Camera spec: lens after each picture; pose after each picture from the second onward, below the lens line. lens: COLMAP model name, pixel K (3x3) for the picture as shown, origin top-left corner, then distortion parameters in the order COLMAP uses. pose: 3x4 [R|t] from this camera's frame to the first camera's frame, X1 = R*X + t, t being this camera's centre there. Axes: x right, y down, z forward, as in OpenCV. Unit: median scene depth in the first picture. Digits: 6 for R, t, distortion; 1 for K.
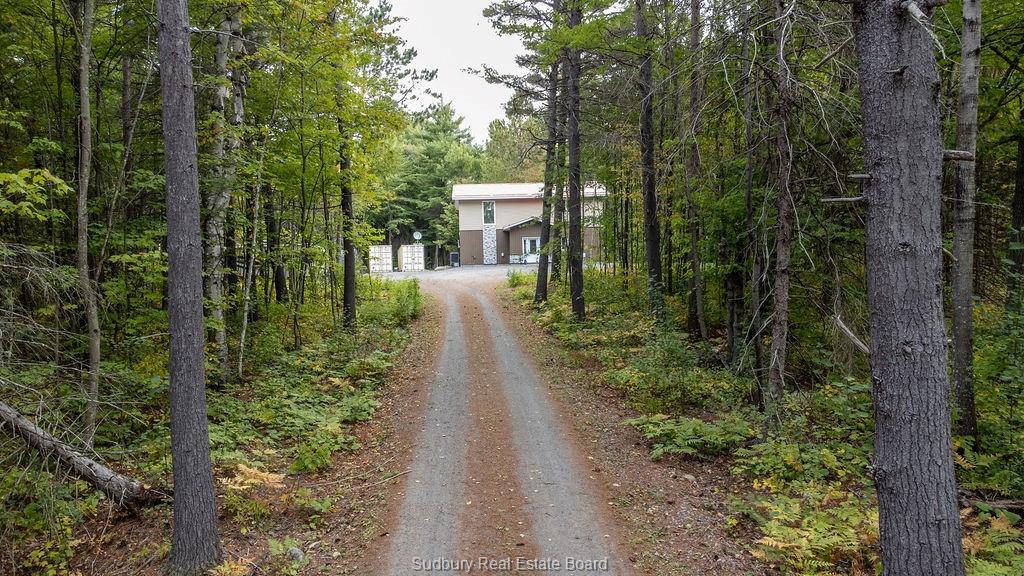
lens RADIAL K [[760.1, 0, 509.5], [0, 760.1, 289.5], [0, 0, 1]] dist [0.032431, 0.043144]
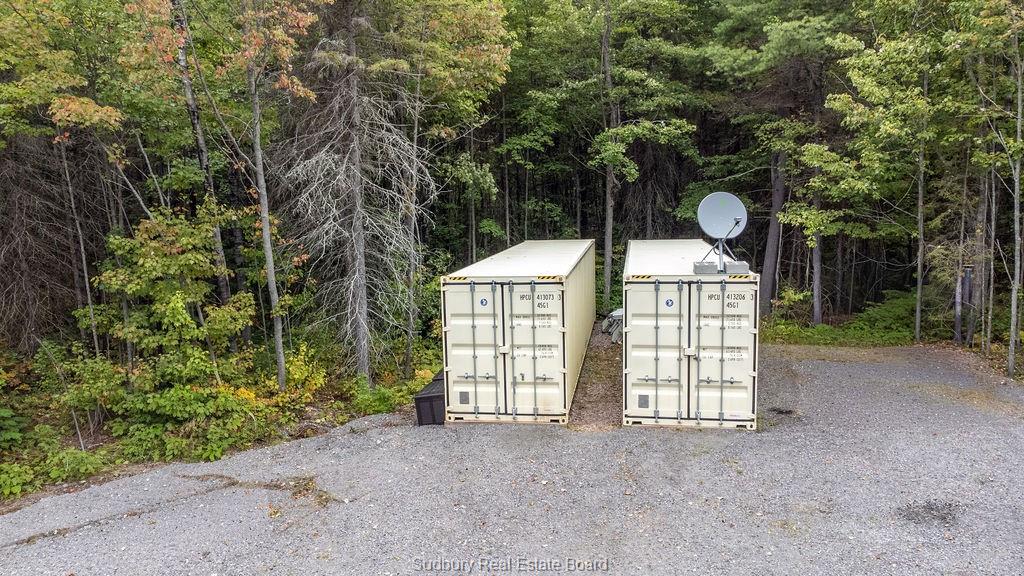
lens RADIAL K [[822.8, 0, 511.1], [0, 822.8, 289.3], [0, 0, 1]] dist [0.007803, 0.002101]
pose [[0.945071, 0.047608, -0.323380, -0.093474], [-0.015461, 0.994740, 0.101262, -0.063918], [0.326500, -0.090700, 0.940836, 0.721812]]
